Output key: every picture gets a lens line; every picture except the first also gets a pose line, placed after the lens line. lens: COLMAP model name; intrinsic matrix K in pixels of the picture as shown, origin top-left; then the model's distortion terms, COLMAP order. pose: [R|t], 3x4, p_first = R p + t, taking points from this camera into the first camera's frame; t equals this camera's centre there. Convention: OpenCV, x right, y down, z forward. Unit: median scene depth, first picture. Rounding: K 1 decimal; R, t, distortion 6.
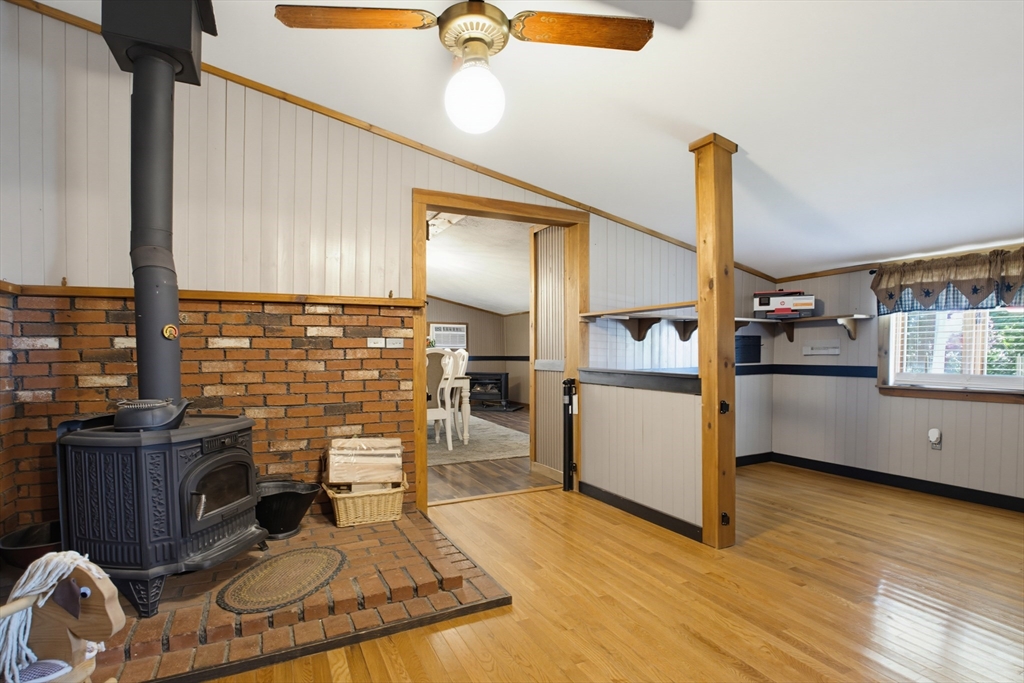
lens RADIAL K [[514.6, 0, 513.2], [0, 514.6, 349.4], [0, 0, 1]] dist [-0.004413, -0.000332]
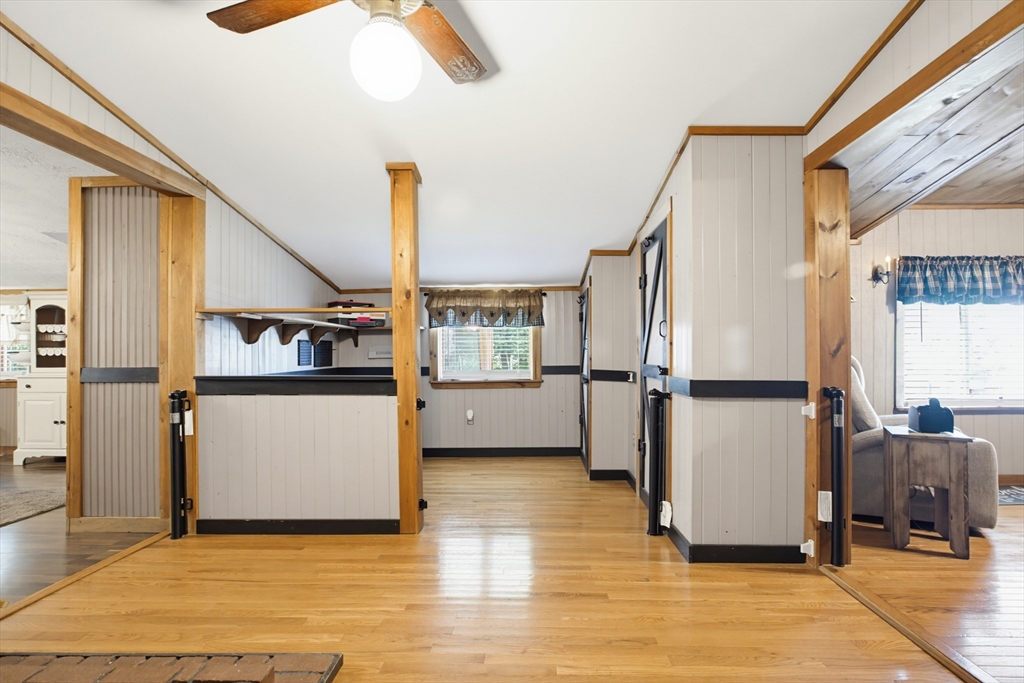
lens RADIAL K [[505.5, 0, 511.1], [0, 505.5, 326.4], [0, 0, 1]] dist [0.000697, 0.000534]
pose [[0.494589, 0.048427, 0.867777, -0.366822], [0.000011, 0.998446, -0.055726, 0.003093], [-0.869127, 0.027571, 0.493820, 0.217526]]
